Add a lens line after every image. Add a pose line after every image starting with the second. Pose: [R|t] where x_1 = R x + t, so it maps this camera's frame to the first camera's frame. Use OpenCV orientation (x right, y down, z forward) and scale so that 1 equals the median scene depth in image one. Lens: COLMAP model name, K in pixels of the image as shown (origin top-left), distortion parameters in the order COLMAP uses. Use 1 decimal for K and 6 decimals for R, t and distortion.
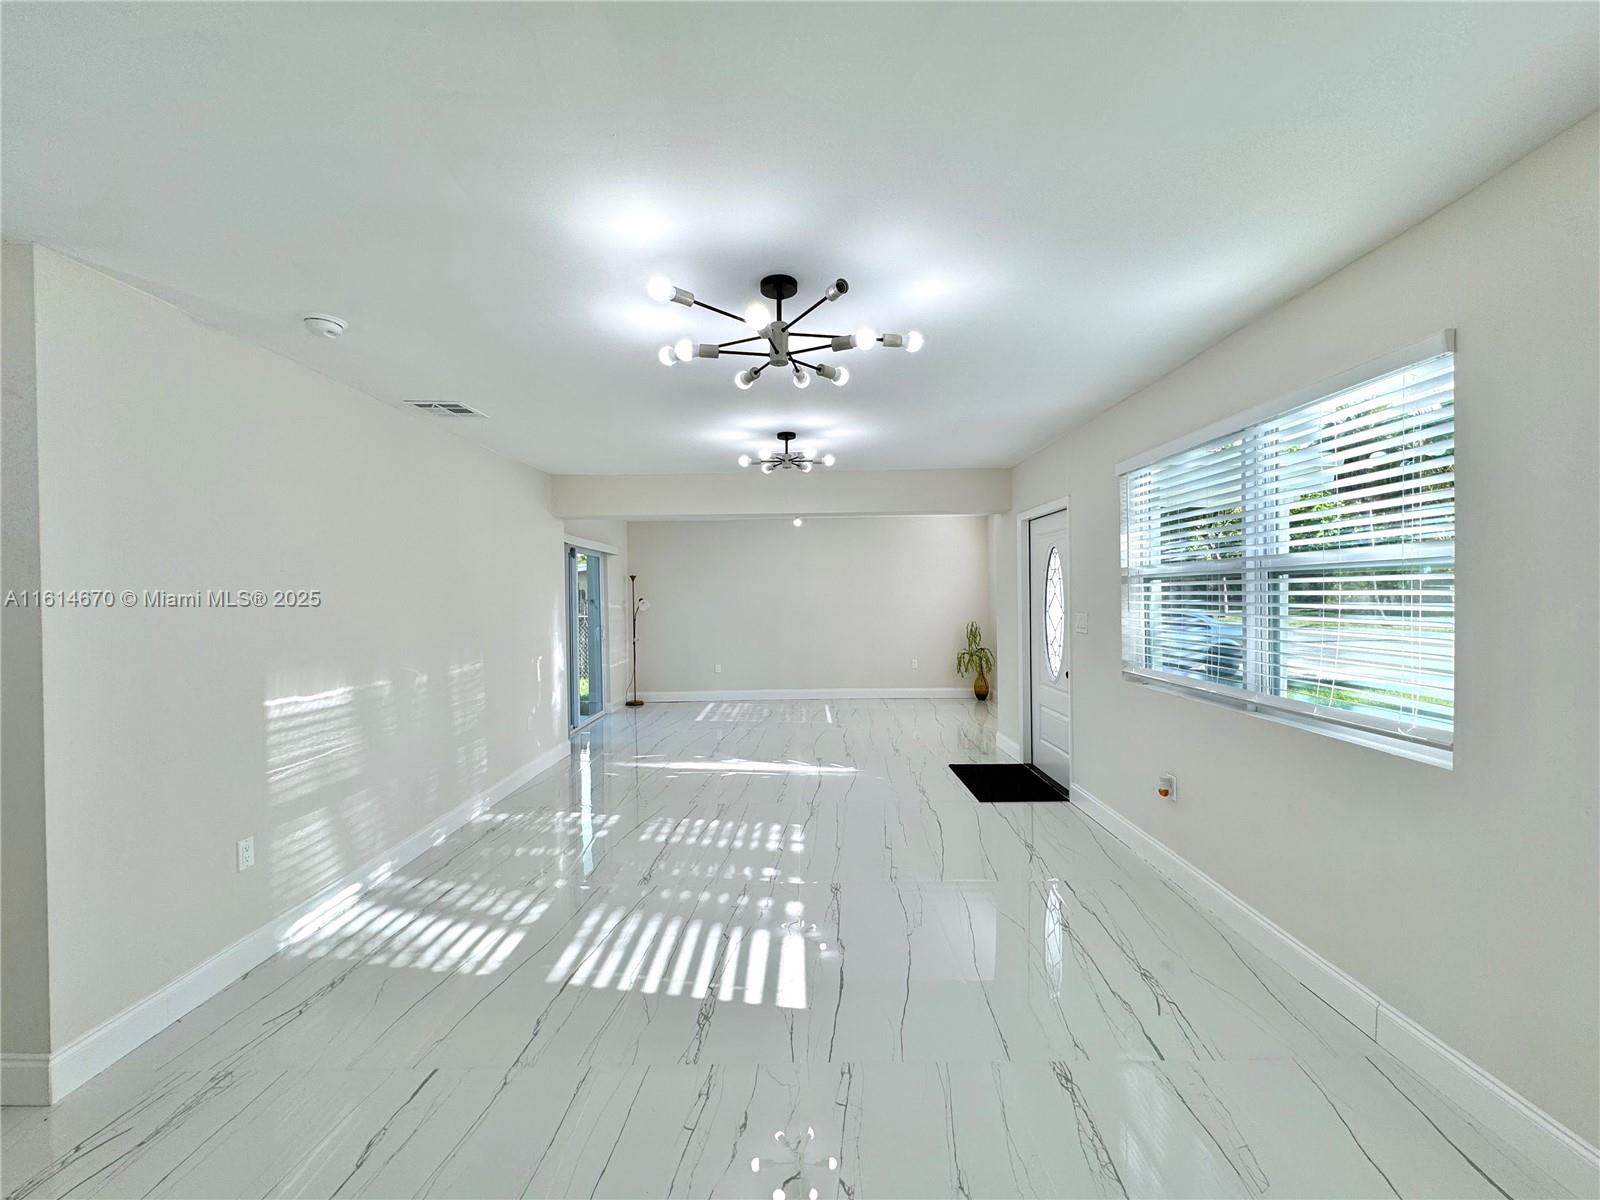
lens RADIAL K [[623.3, 0, 773.7], [0, 623.3, 597.0], [0, 0, 1]] dist [0.001301, 0.000140]
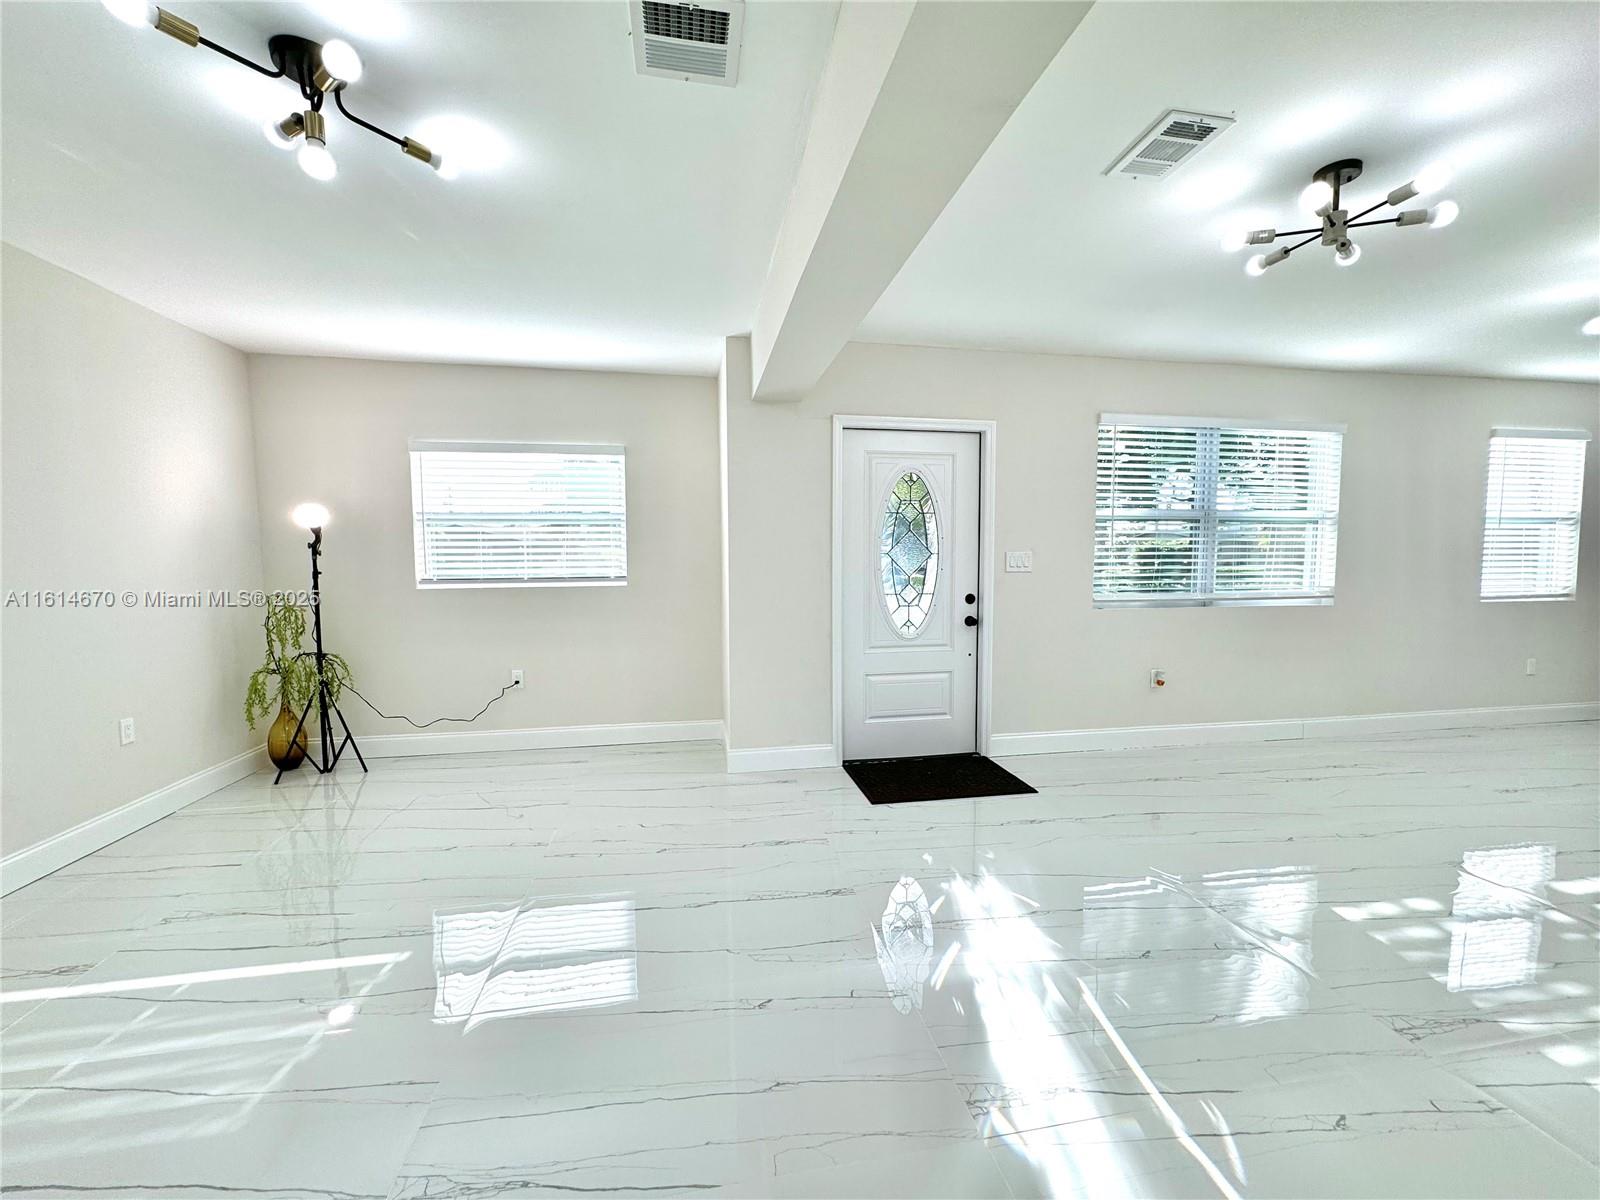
lens RADIAL K [[639.3, 0, 800.0], [0, 639.3, 600.0], [0, 0, 1]] dist [0.000881, -0.000168]
pose [[-0.205553, -0.054035, 0.977153, -0.428909], [0.008612, 0.998336, 0.057018, 0.045107], [-0.978608, 0.020135, -0.204746, 1.651438]]
